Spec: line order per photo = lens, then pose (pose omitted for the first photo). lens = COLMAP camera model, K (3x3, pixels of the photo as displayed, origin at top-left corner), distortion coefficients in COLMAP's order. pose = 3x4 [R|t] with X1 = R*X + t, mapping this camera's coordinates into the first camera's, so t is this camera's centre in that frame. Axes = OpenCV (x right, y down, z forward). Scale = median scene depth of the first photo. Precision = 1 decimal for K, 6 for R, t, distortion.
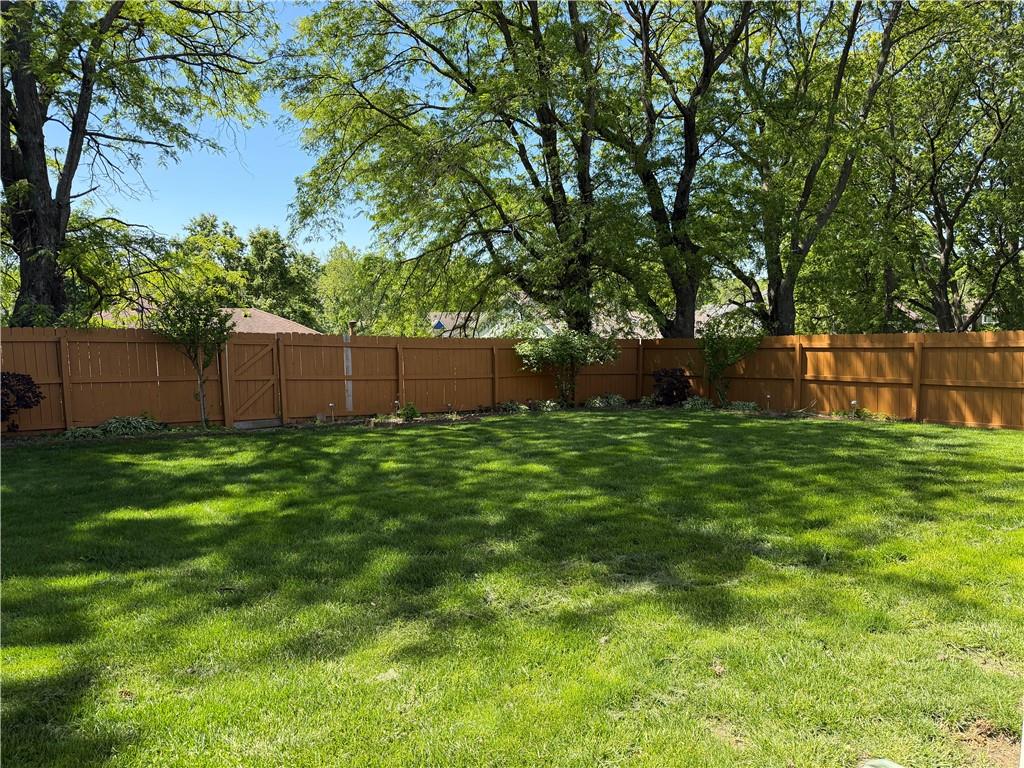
lens RADIAL K [[714.2, 0, 512.2], [0, 714.2, 383.4], [0, 0, 1]] dist [-0.000707, -0.000046]
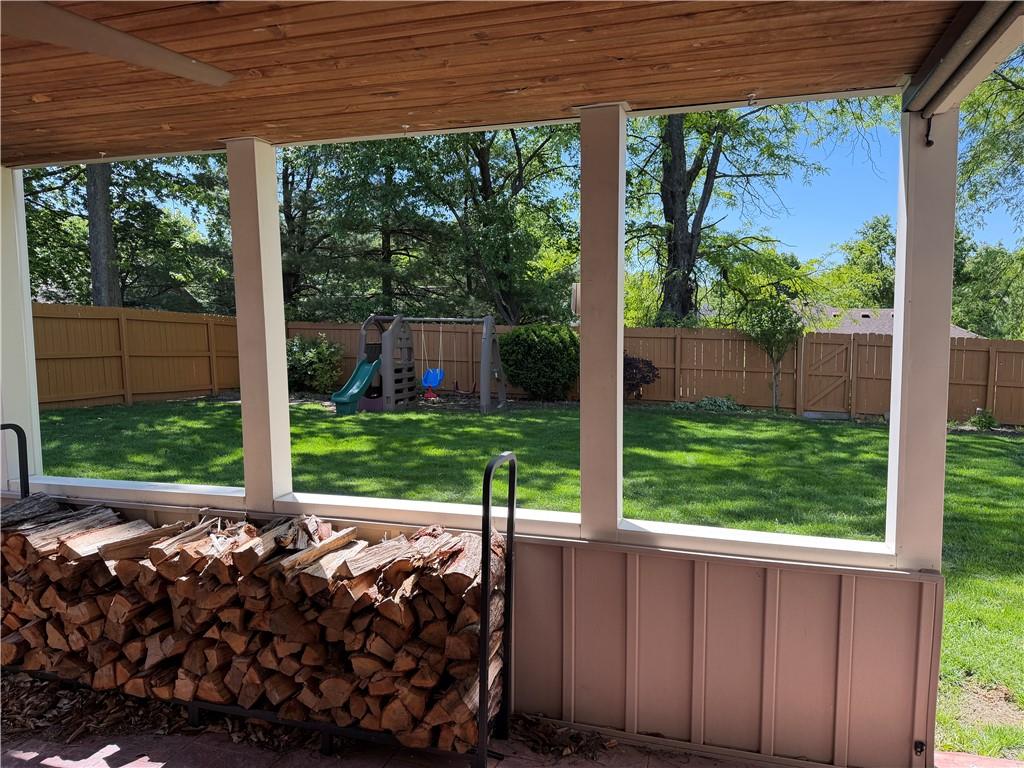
lens RADIAL K [[714.2, 0, 512.3], [0, 714.2, 386.6], [0, 0, 1]] dist [-0.000707, -0.000046]
pose [[0.591723, 0.073684, -0.802767, 0.248515], [-0.068216, 0.996819, 0.041213, -0.000112], [0.803250, 0.030375, 0.594867, -0.054300]]
